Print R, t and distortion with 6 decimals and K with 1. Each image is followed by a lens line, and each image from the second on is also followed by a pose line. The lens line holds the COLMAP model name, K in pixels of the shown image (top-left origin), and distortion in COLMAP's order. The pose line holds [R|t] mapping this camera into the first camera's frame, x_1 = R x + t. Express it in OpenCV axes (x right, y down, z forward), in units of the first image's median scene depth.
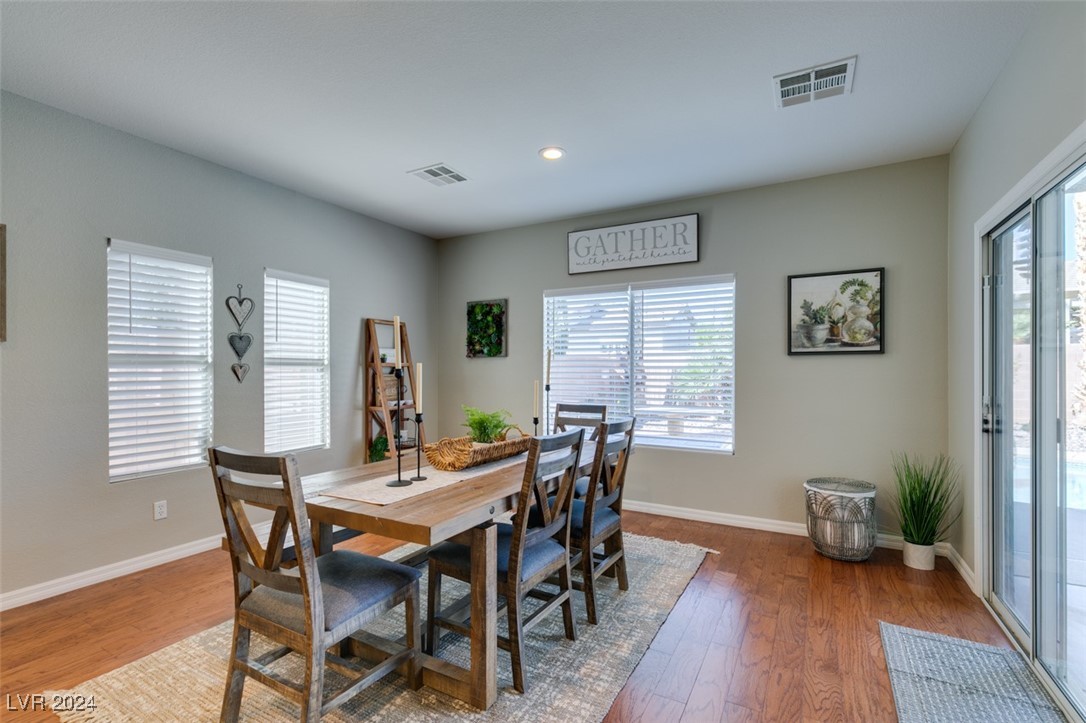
lens RADIAL K [[489.0, 0, 541.6], [0, 489.0, 368.6], [0, 0, 1]] dist [0.008181, -0.001981]
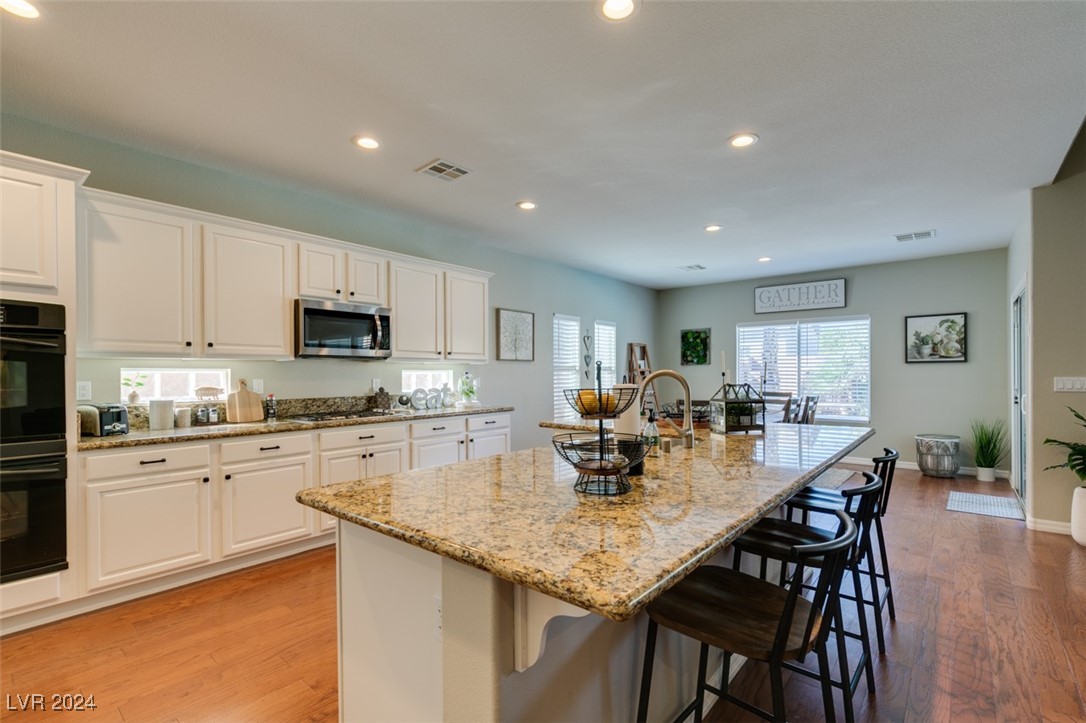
lens RADIAL K [[489.0, 0, 542.2], [0, 489.0, 373.7], [0, 0, 1]] dist [0.008181, -0.001981]
pose [[0.981019, -0.003950, -0.193871, -0.378156], [0.004626, 0.999985, 0.003036, -0.001526], [0.193856, -0.003876, 0.981022, -0.859639]]
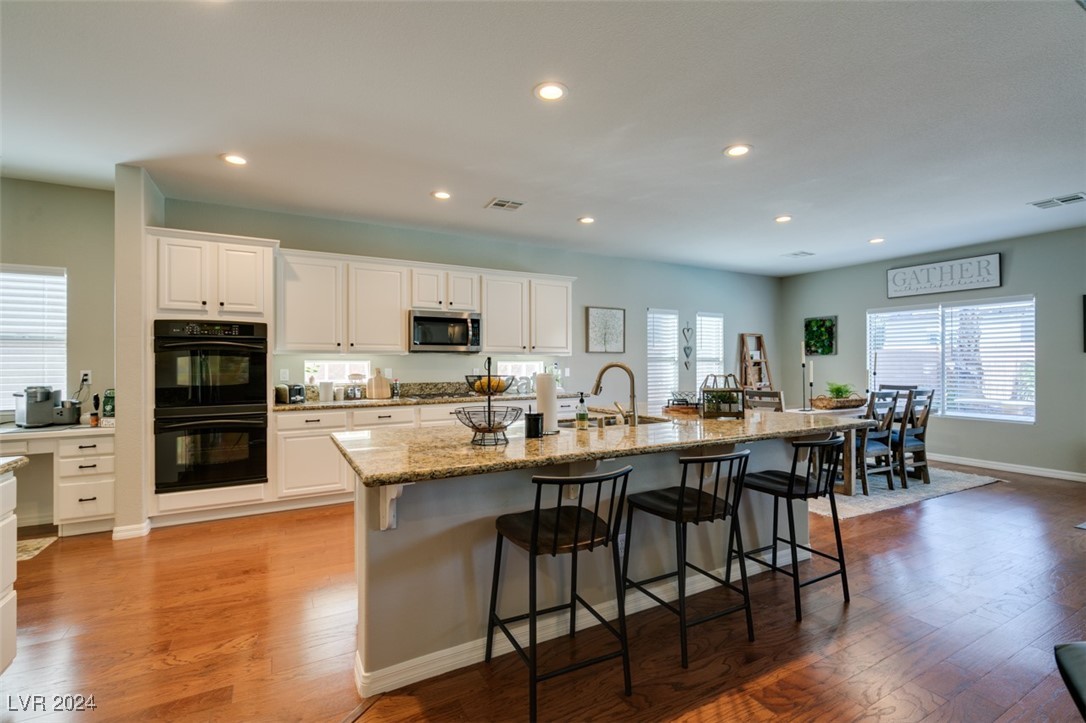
lens RADIAL K [[489.0, 0, 539.4], [0, 489.0, 361.2], [0, 0, 1]] dist [0.008181, -0.001981]
pose [[0.848647, -0.005930, -0.528926, -0.062641], [0.004260, 0.999981, -0.004377, -0.002054], [0.528942, 0.001461, 0.848657, -0.936267]]
